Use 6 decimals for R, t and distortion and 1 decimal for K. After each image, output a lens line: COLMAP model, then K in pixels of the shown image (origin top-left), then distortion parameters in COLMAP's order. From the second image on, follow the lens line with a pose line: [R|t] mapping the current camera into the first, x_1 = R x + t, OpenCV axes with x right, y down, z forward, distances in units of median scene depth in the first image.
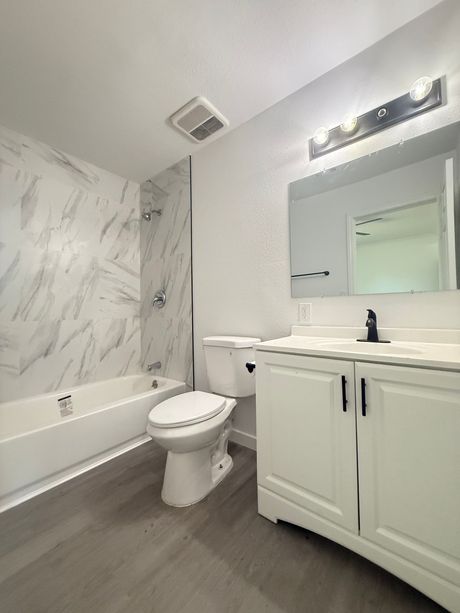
lens RADIAL K [[244.6, 0, 227.2], [0, 244.6, 305.0], [0, 0, 1]] dist [-0.001555, 0.000219]
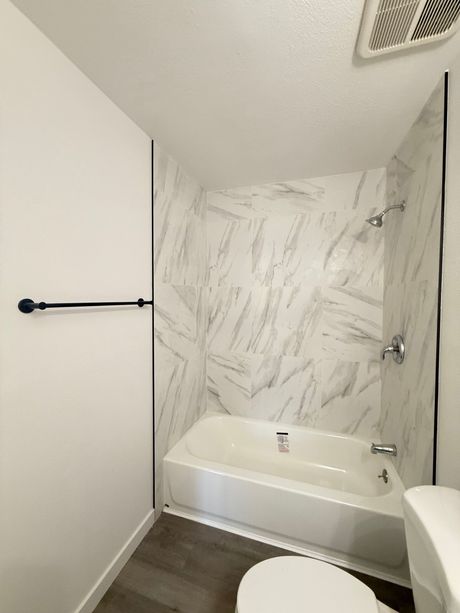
lens RADIAL K [[244.6, 0, 228.2], [0, 244.6, 305.3], [0, 0, 1]] dist [-0.001555, 0.000219]
pose [[0.363956, 0.050226, -0.930061, 0.150292], [0.013124, 0.998169, 0.059040, -0.191275], [0.931324, -0.033694, 0.362631, 0.405935]]
